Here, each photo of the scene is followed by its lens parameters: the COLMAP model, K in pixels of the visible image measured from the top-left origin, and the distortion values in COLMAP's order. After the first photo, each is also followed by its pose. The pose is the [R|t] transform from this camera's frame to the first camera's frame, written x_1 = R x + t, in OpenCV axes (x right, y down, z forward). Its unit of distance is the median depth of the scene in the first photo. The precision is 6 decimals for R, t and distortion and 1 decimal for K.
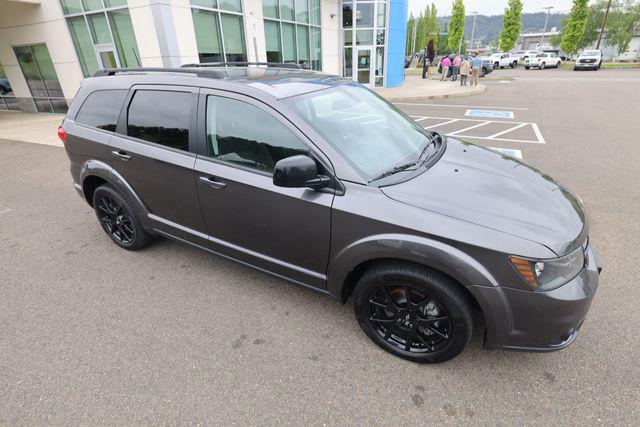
lens RADIAL K [[324.4, 0, 320.1], [0, 324.4, 212.0], [0, 0, 1]] dist [-0.030544, 0.025813]
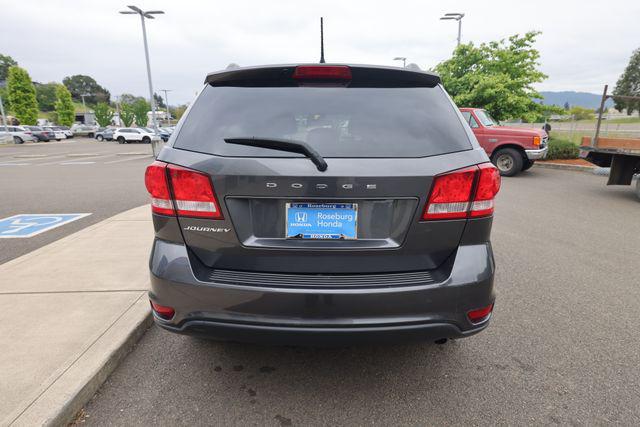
lens RADIAL K [[363.0, 0, 320.0], [0, 363.0, 213.5], [0, 0, 1]] dist [-0.020925, 0.028902]
pose [[-0.463777, -0.181871, 0.867084, -0.335011], [0.403916, 0.827665, 0.389645, -0.147274], [-0.788520, 0.530937, -0.310391, 0.403448]]
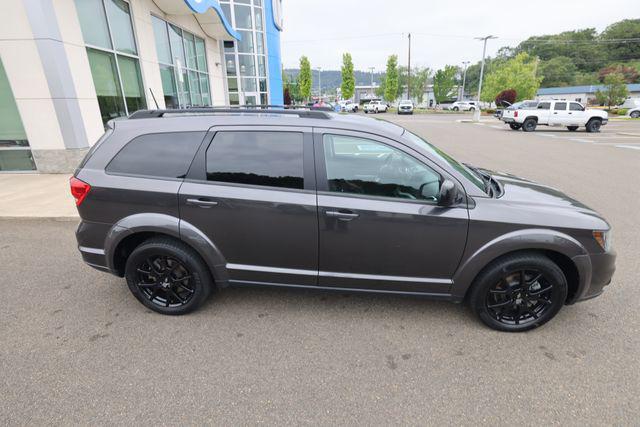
lens RADIAL K [[314.1, 0, 319.2], [0, 314.1, 212.5], [0, 0, 1]] dist [-0.034121, 0.022372]
pose [[0.911829, -0.122731, 0.391796, -0.163698], [0.164912, 0.983395, -0.075750, -0.007327], [-0.375994, 0.133683, 0.916928, 0.020903]]
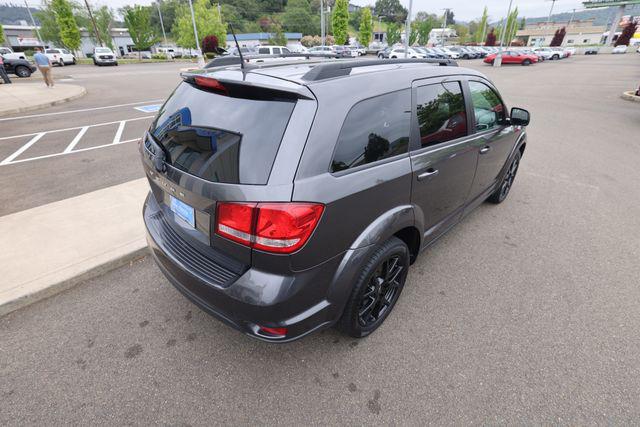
lens RADIAL K [[314.1, 0, 319.2], [0, 314.1, 212.5], [0, 0, 1]] dist [-0.034121, 0.022372]
pose [[0.266861, -0.438660, 0.858116, -0.335647], [0.418020, 0.854971, 0.307055, -0.106926], [-0.868357, 0.276769, 0.411528, 0.232953]]
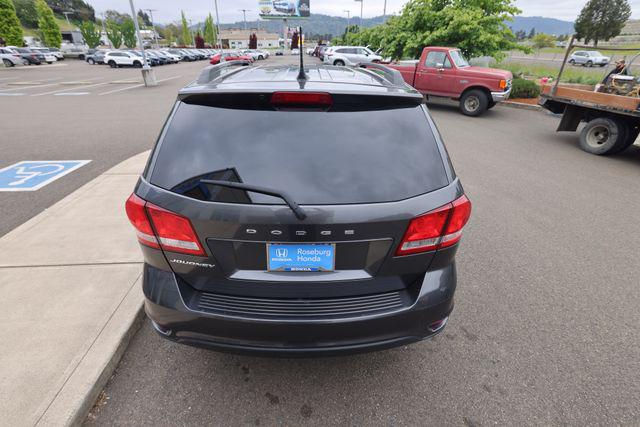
lens RADIAL K [[314.1, 0, 319.2], [0, 314.1, 212.5], [0, 0, 1]] dist [-0.034121, 0.022372]
pose [[-0.501697, -0.388269, 0.773012, -0.310099], [0.381418, 0.702767, 0.600532, -0.176731], [-0.776415, 0.596126, -0.204483, 0.370951]]
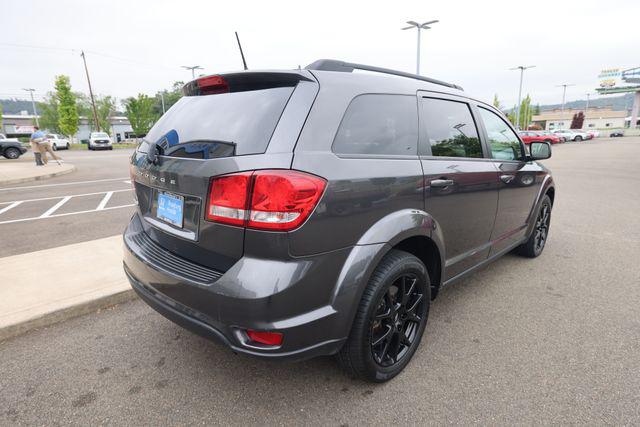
lens RADIAL K [[363.0, 0, 320.0], [0, 363.0, 213.5], [0, 0, 1]] dist [-0.020925, 0.028902]
pose [[0.280436, -0.189796, 0.940921, -0.354218], [0.423419, 0.904190, 0.056189, -0.066966], [-0.861436, 0.382647, 0.333931, 0.244656]]
